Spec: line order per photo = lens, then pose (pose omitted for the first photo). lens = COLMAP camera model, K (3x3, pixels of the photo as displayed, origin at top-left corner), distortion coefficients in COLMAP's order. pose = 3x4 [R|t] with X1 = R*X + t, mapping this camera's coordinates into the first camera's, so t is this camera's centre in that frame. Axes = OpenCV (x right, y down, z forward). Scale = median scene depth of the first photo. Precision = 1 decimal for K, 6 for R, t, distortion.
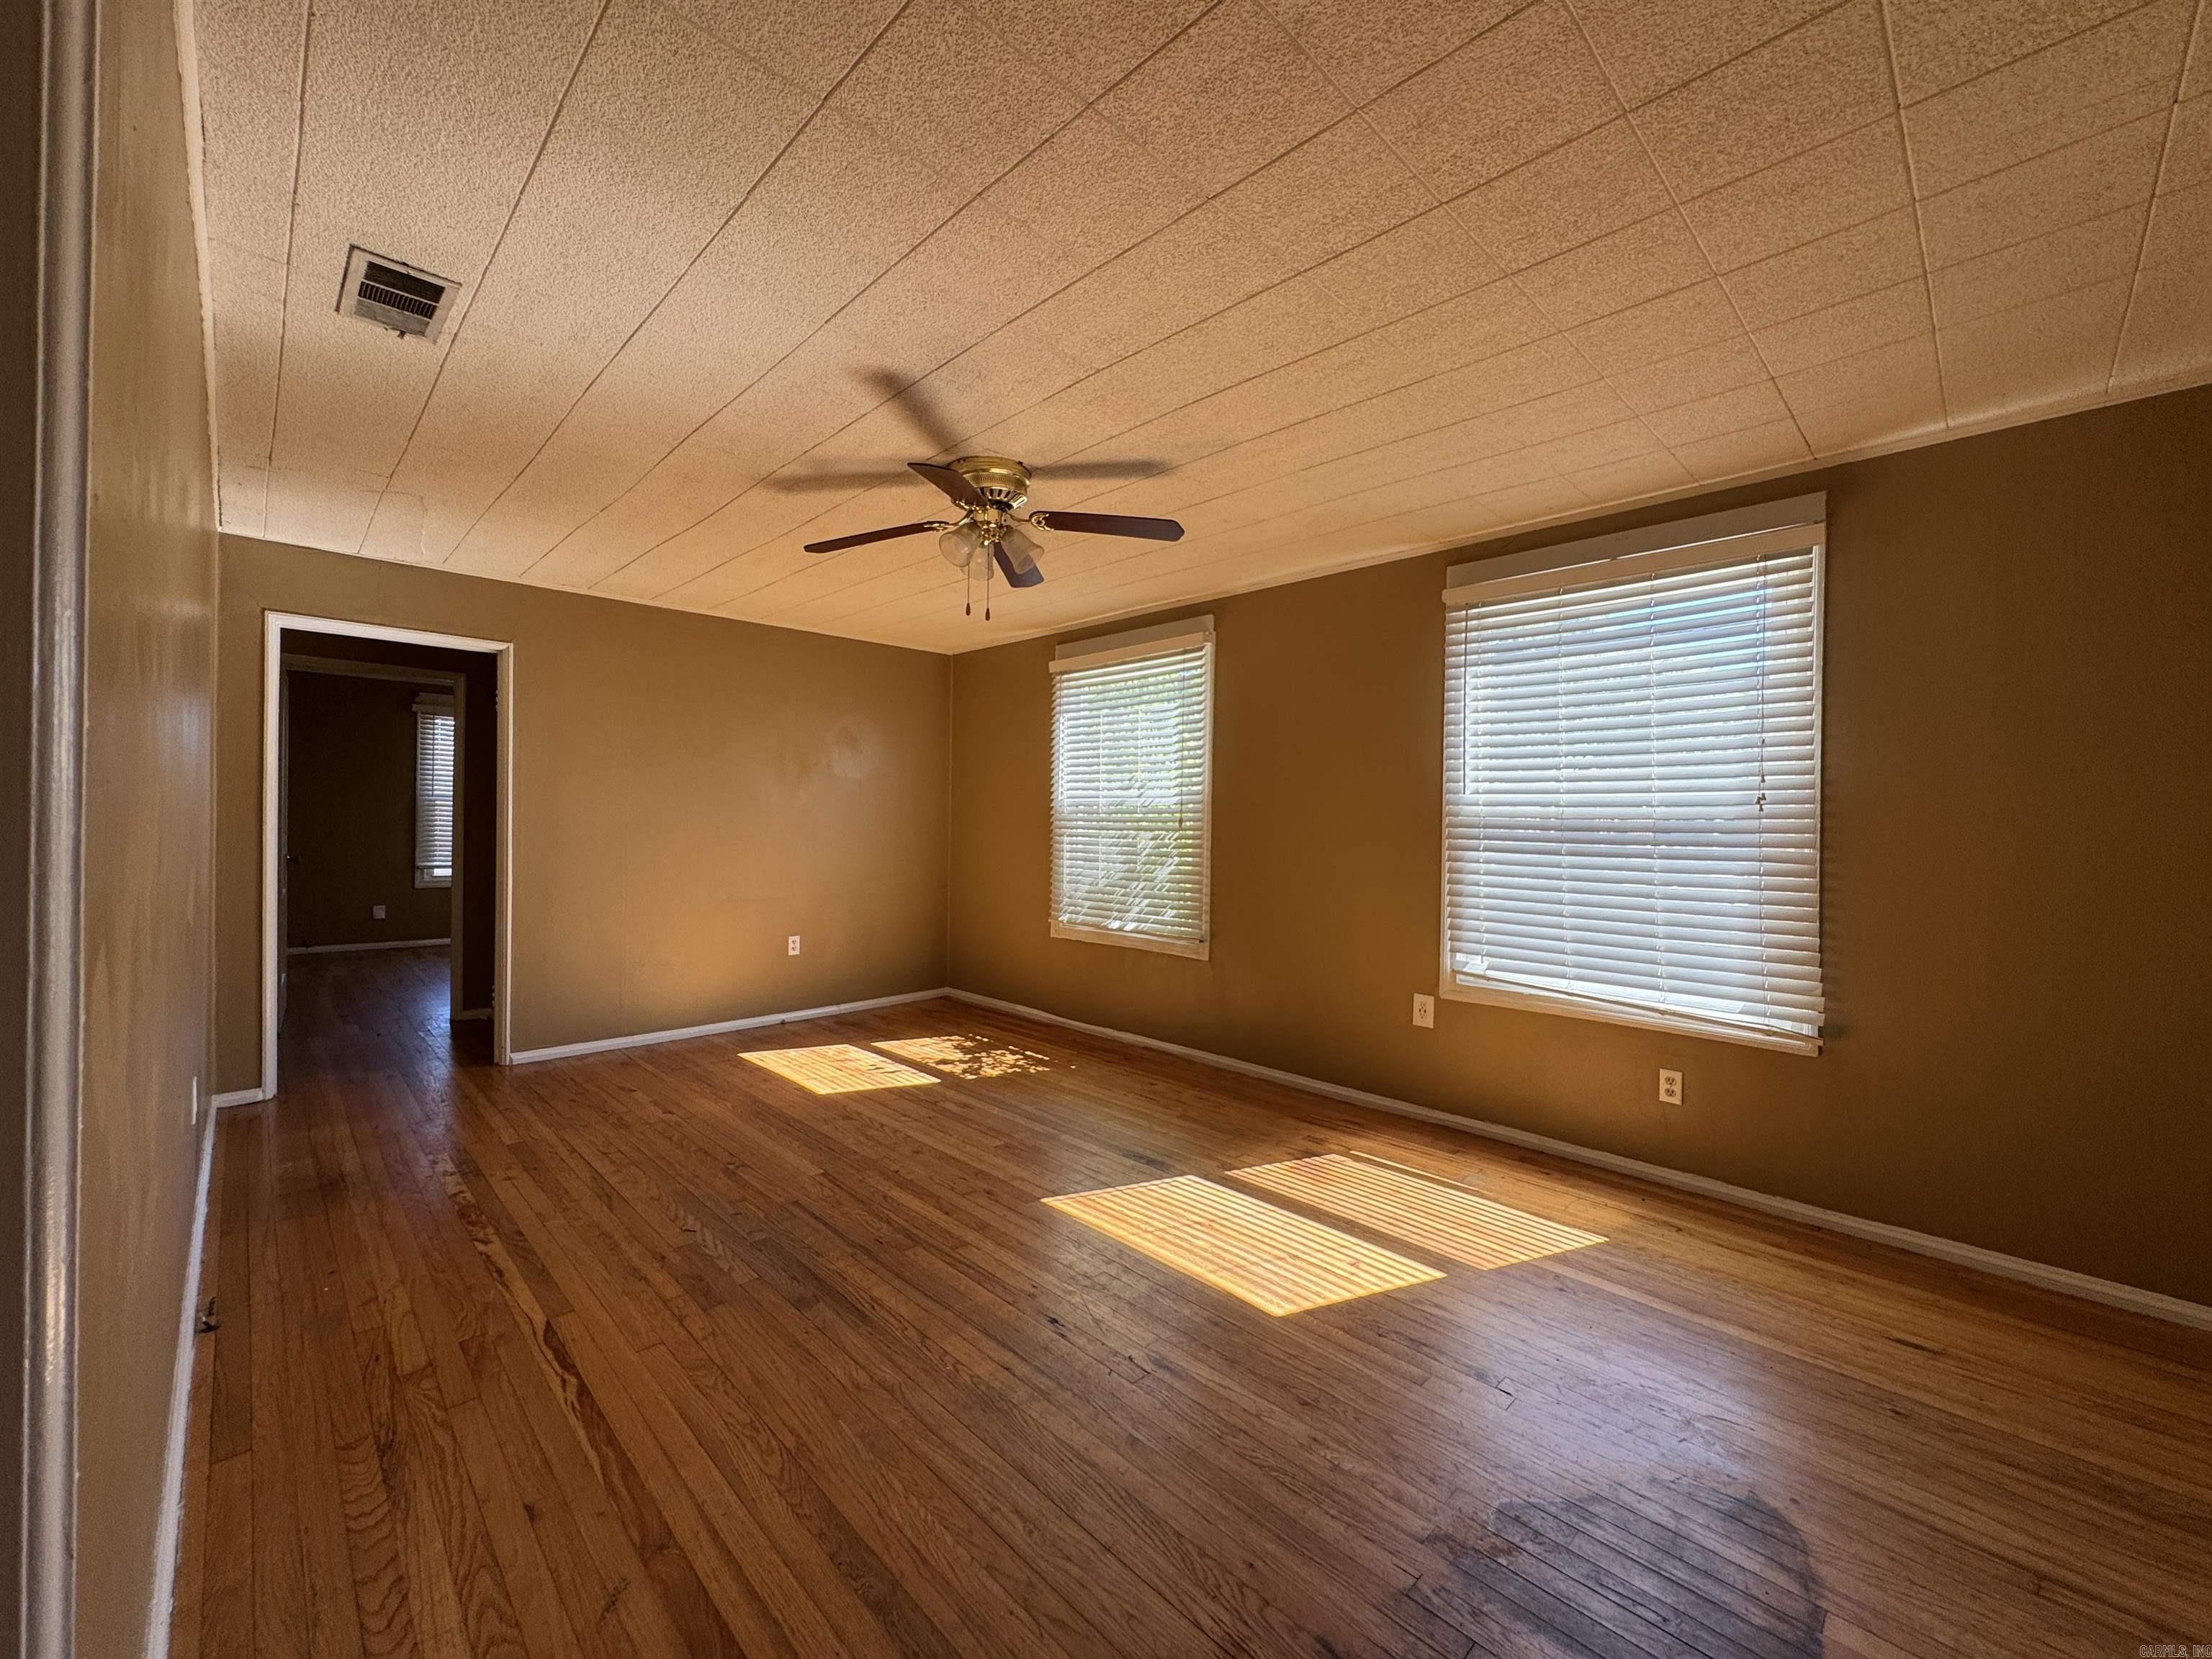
lens RADIAL K [[886.2, 0, 1100.9], [0, 886.2, 829.7], [0, 0, 1]] dist [-0.003375, 0.000677]
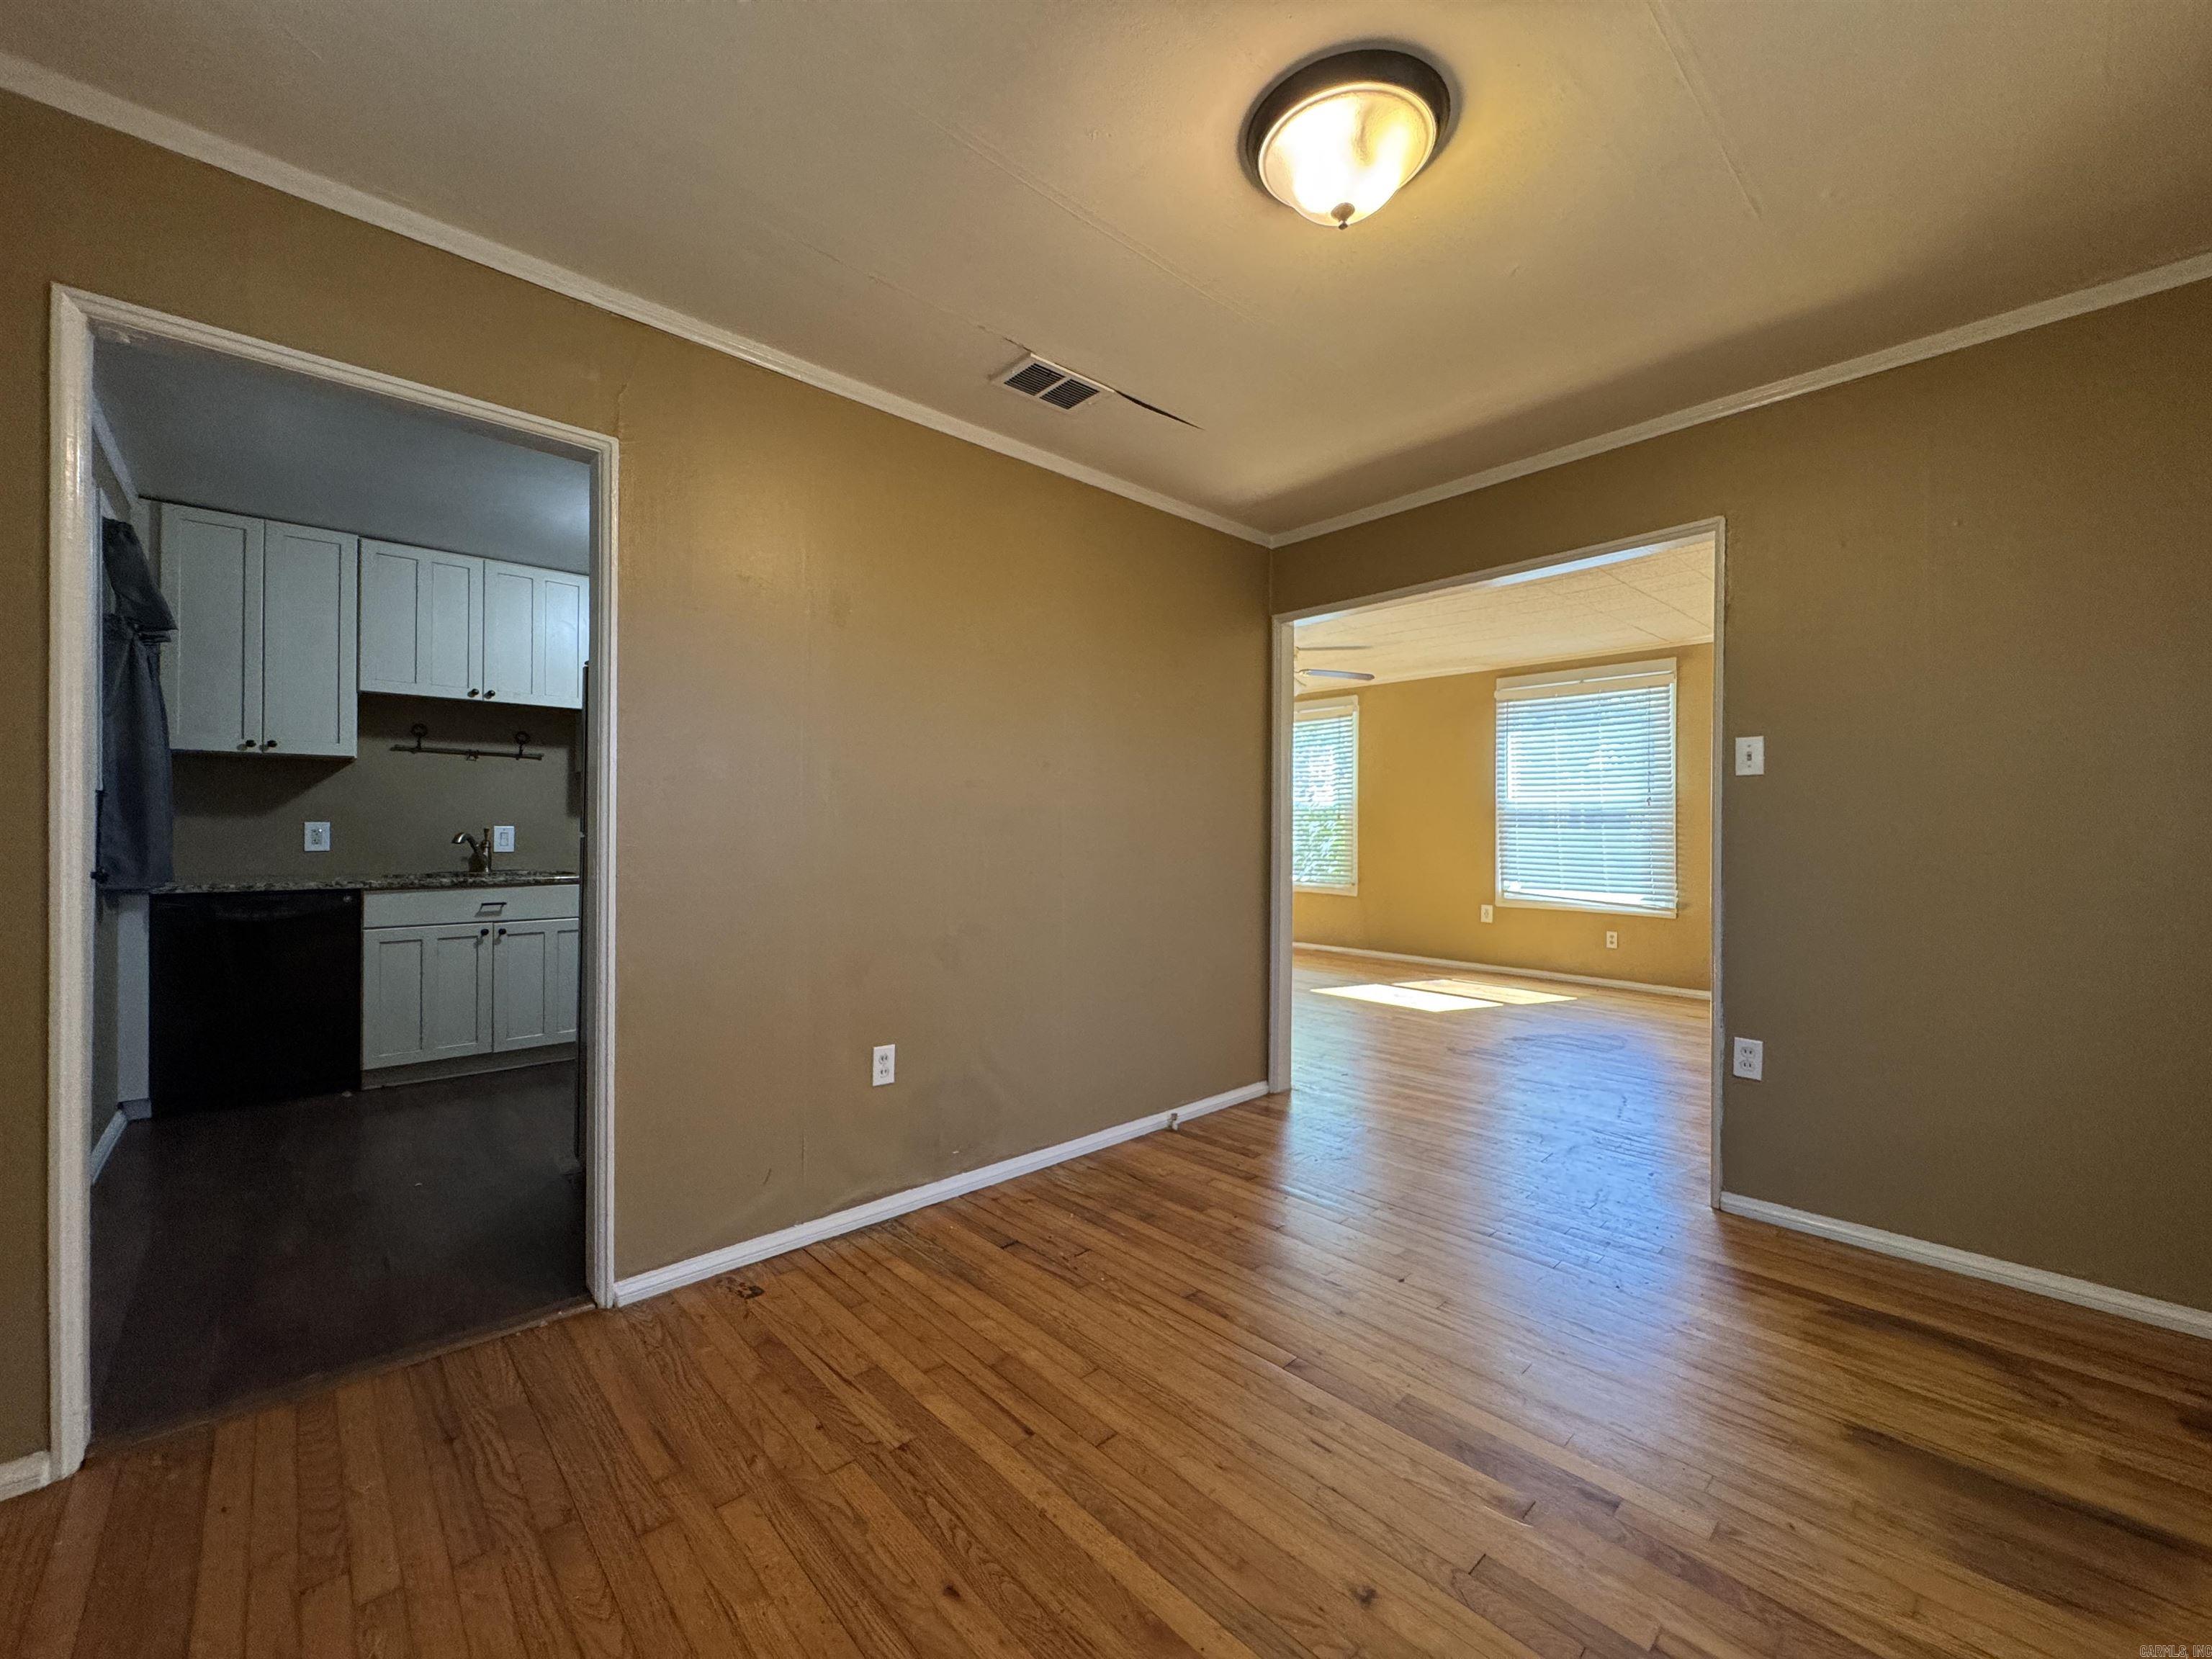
lens RADIAL K [[886.2, 0, 1100.9], [0, 886.2, 829.7], [0, 0, 1]] dist [-0.003375, 0.000677]
pose [[0.999526, -0.012755, -0.028006, -0.362605], [0.012714, 0.999918, -0.001645, 0.017646], [0.028025, 0.001288, 0.999606, -0.818710]]
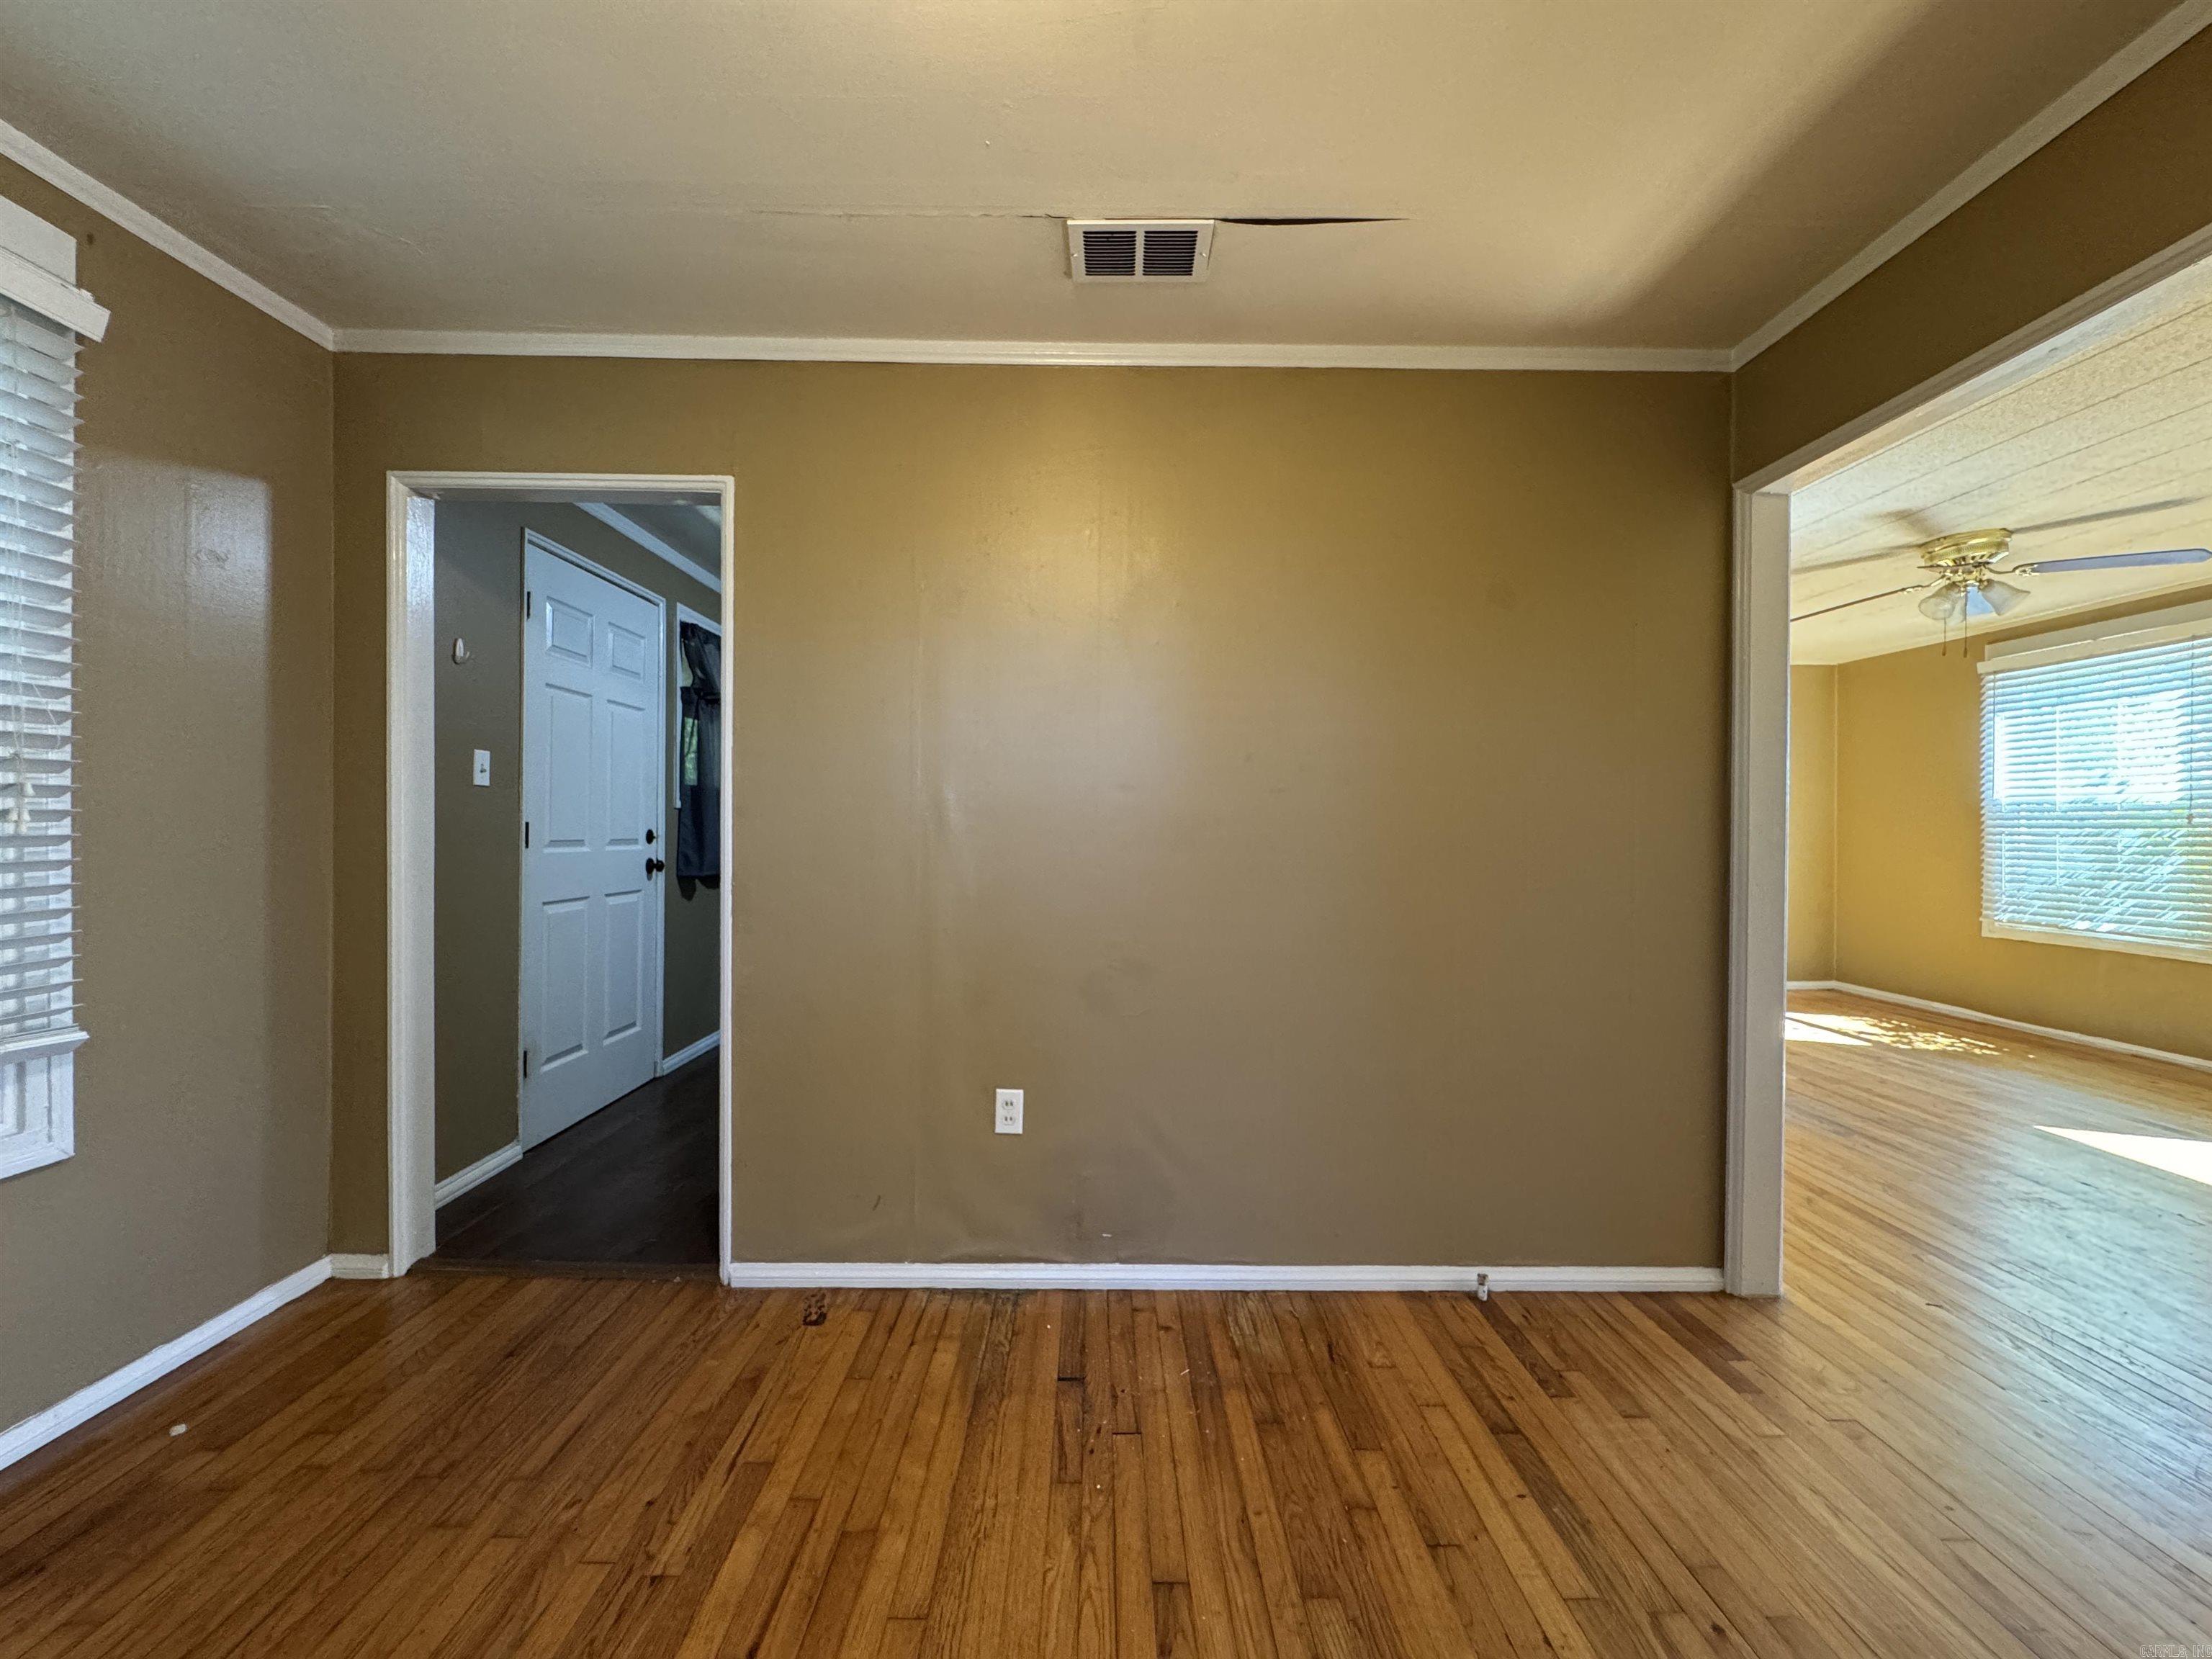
lens RADIAL K [[886.2, 0, 1100.9], [0, 886.2, 829.7], [0, 0, 1]] dist [-0.003375, 0.000677]
pose [[0.719995, -0.009301, -0.693917, -0.103777], [0.002161, 0.999935, -0.011161, 0.012906], [0.693976, 0.006536, 0.719968, -0.543420]]
